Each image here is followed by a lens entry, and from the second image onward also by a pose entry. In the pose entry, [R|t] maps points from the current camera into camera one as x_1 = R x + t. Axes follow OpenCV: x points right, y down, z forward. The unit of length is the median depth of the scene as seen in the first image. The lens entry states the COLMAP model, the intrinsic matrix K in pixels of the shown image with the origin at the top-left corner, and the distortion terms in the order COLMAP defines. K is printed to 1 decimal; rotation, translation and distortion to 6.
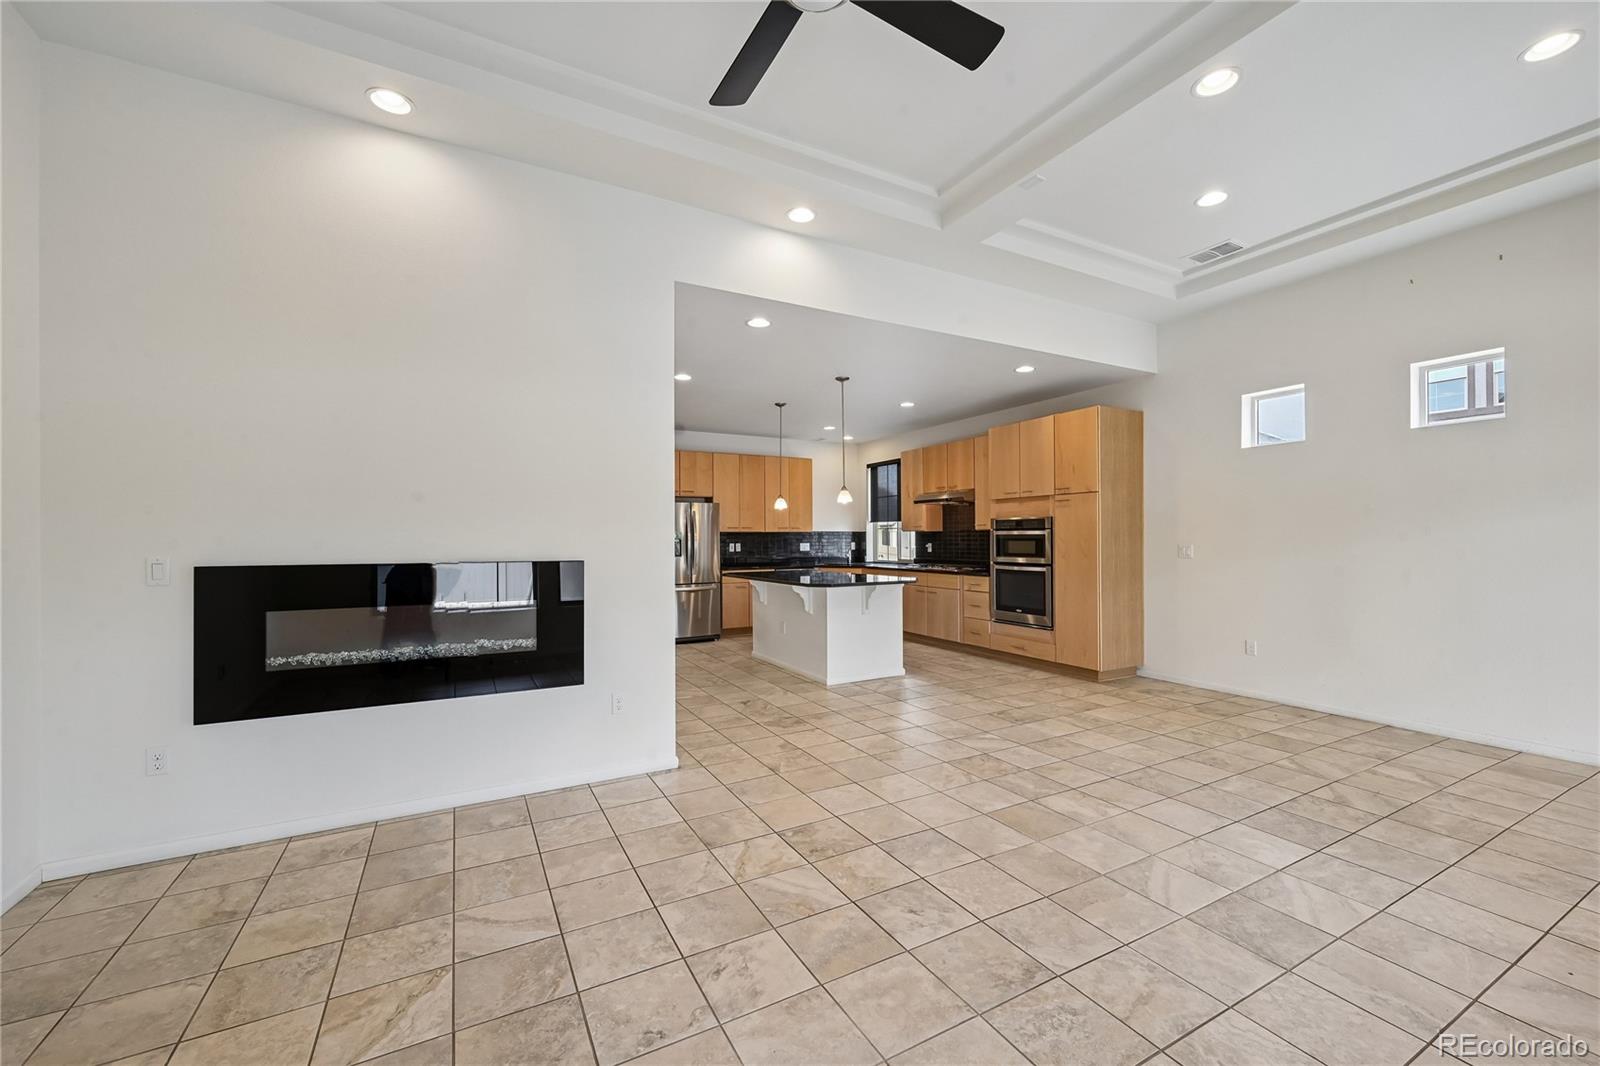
lens RADIAL K [[636.7, 0, 805.3], [0, 636.7, 534.9], [0, 0, 1]] dist [-0.001631, 0.000866]
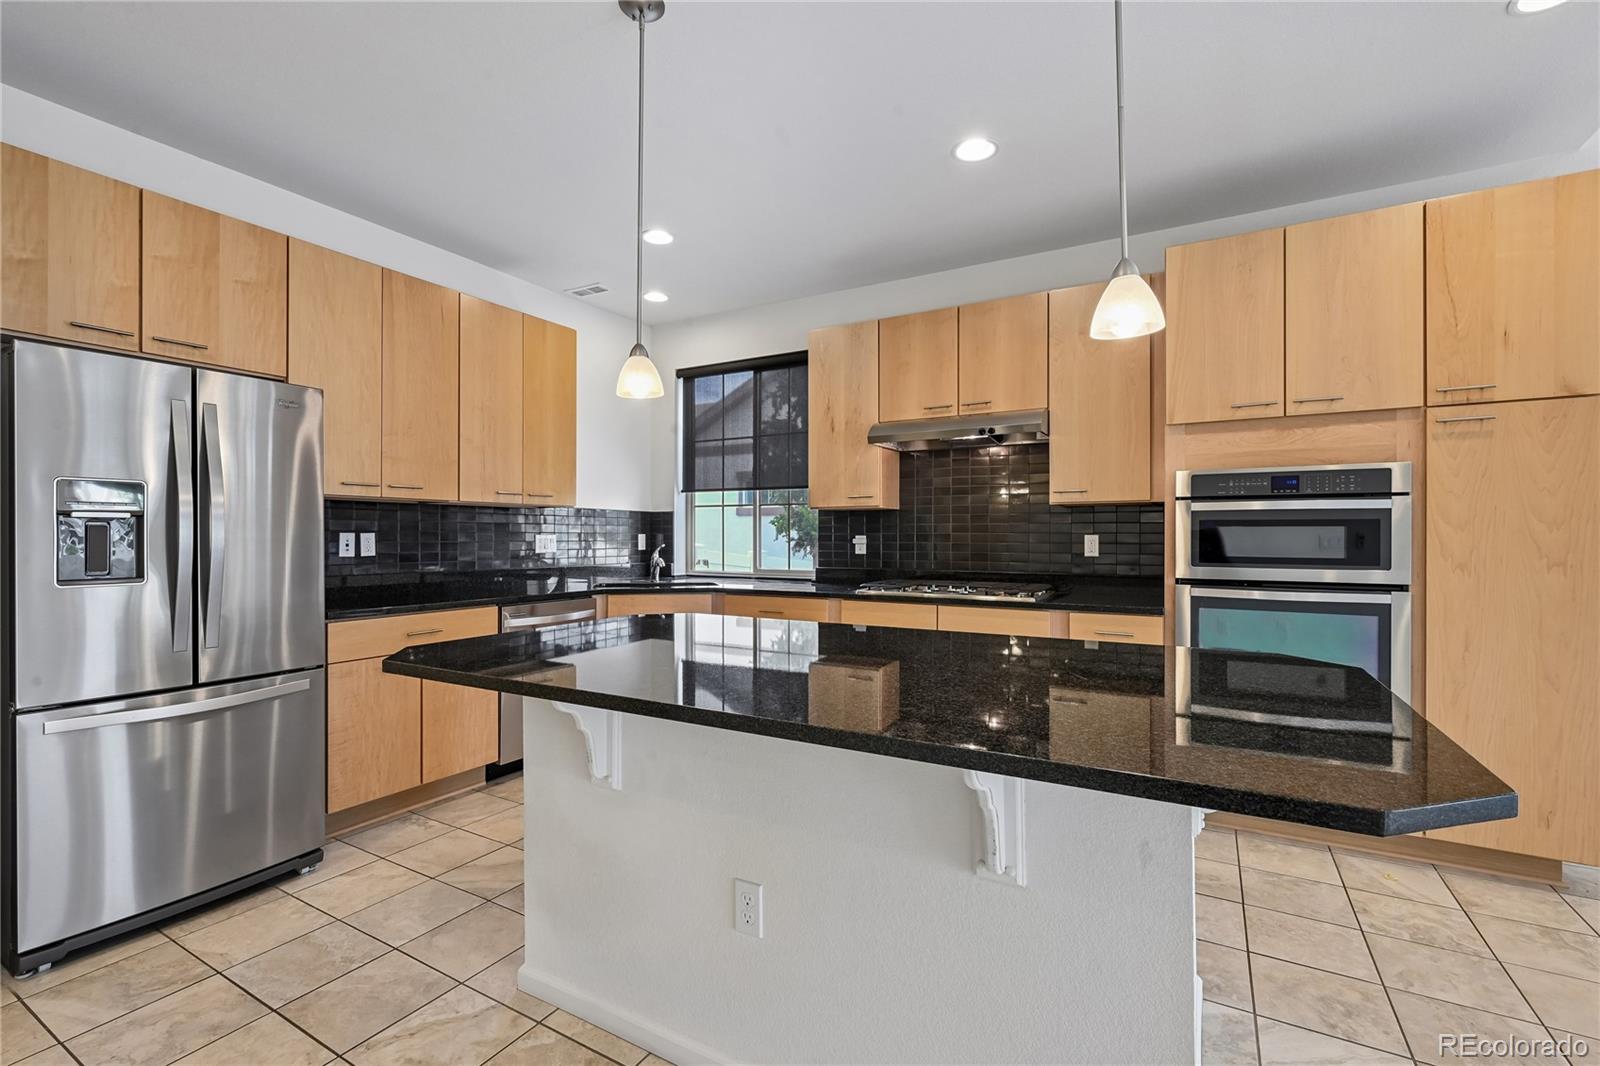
lens RADIAL K [[704.6, 0, 798.3], [0, 704.6, 533.7], [0, 0, 1]] dist [-0.000369, -0.000522]
pose [[0.856630, 0.008326, 0.515864, -0.167984], [-0.008619, 0.999961, -0.001828, 0.020063], [-0.515860, -0.002880, 0.856668, 0.900175]]
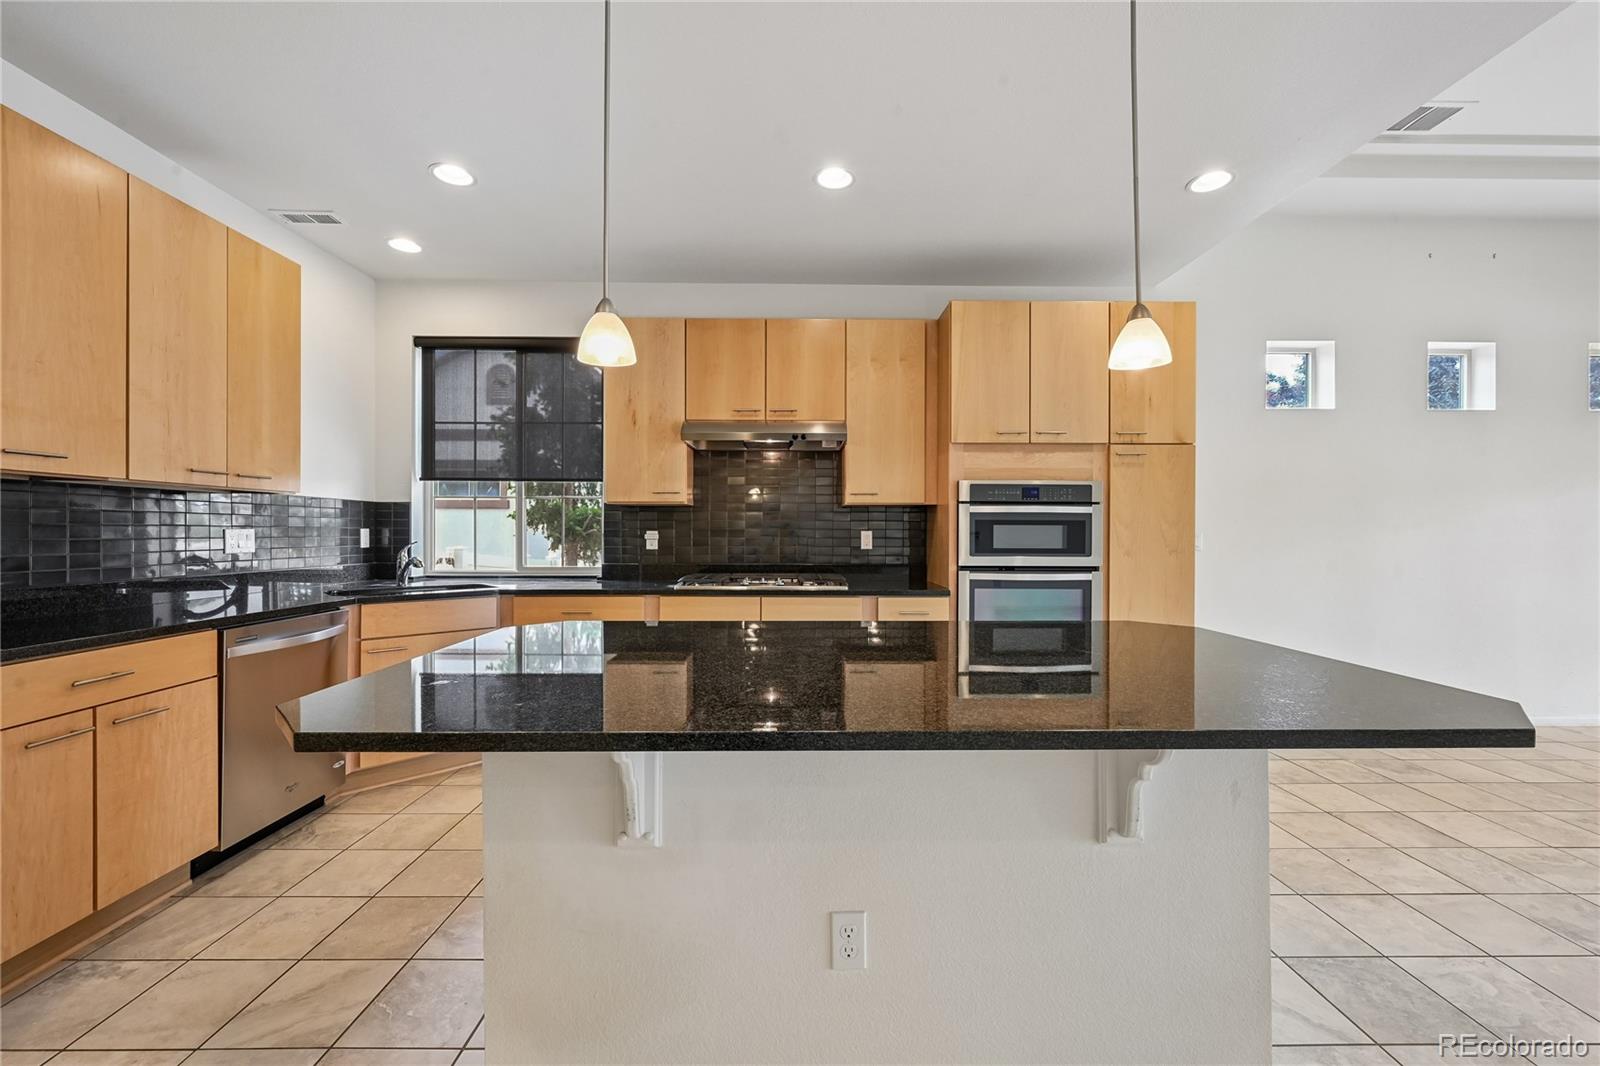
lens RADIAL K [[636.7, 0, 796.8], [0, 636.7, 531.1], [0, 0, 1]] dist [-0.001631, 0.000866]
pose [[0.474507, 0.007827, 0.880217, -0.253029], [-0.010418, 0.999940, -0.003276, 0.020939], [-0.880190, -0.007616, 0.474560, 1.058584]]
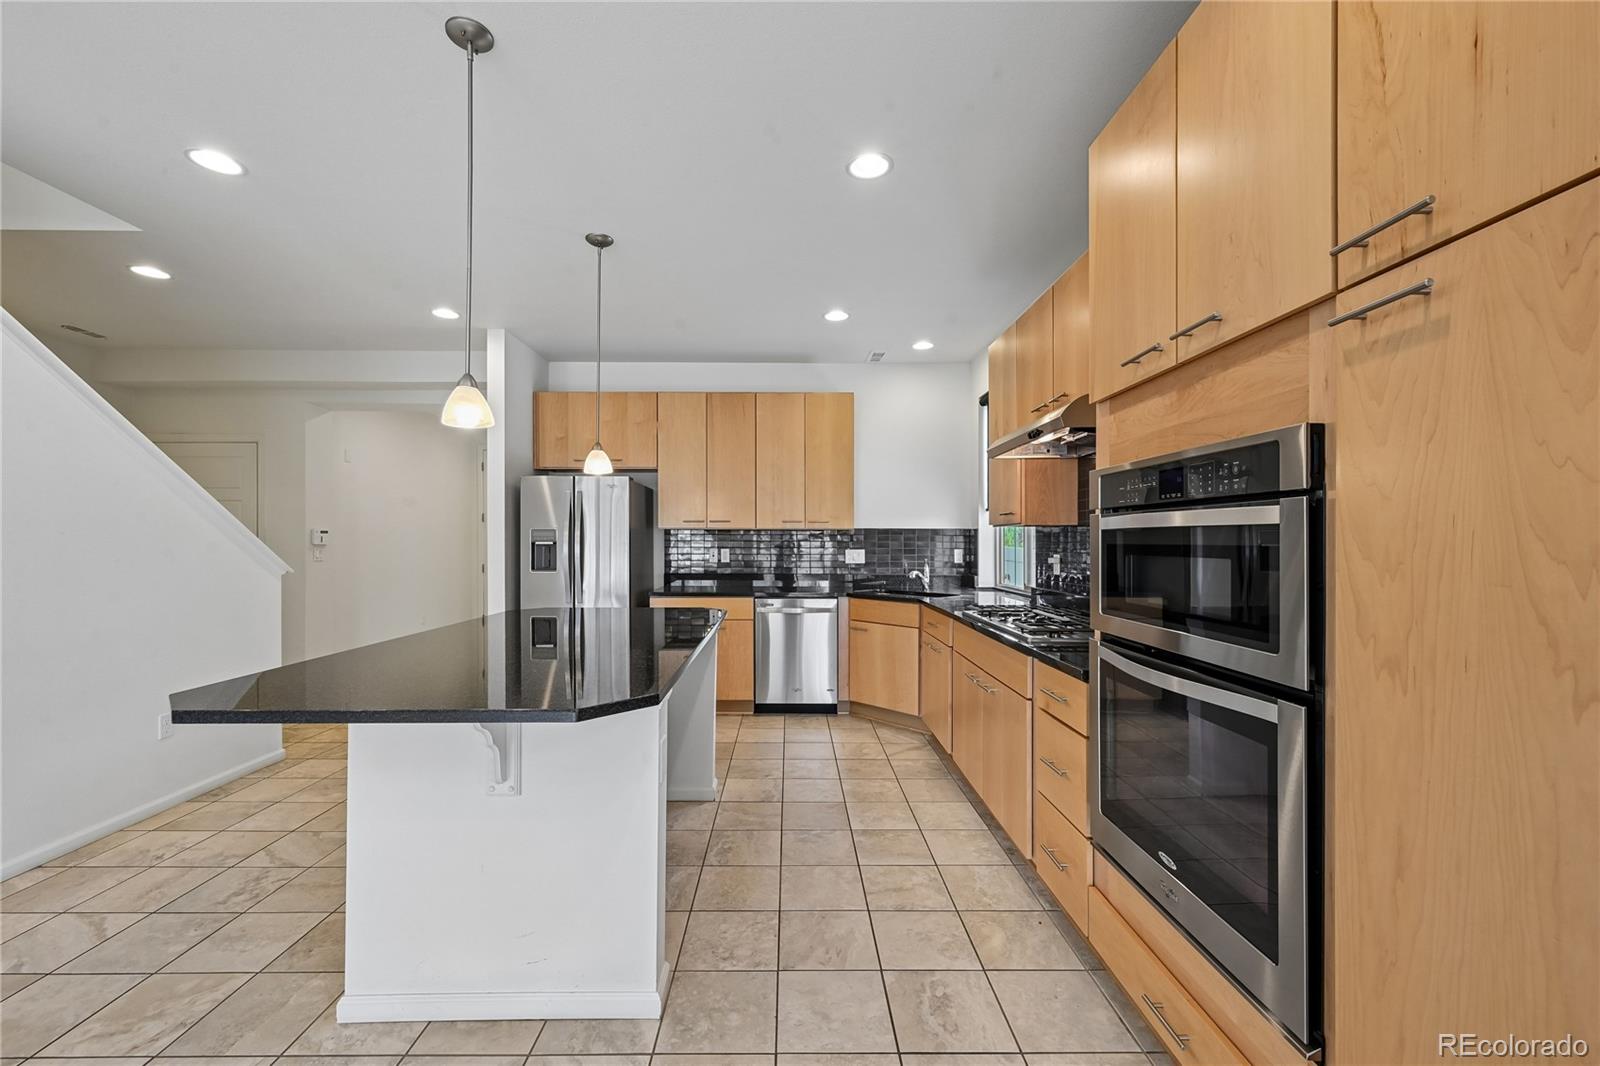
lens RADIAL K [[636.7, 0, 791.8], [0, 636.7, 542.5], [0, 0, 1]] dist [-0.001631, 0.000866]
pose [[0.878708, 0.007253, -0.477305, 0.374778], [-0.003397, 0.999954, 0.008941, 0.003405], [0.477348, -0.006235, 0.878692, 0.846745]]
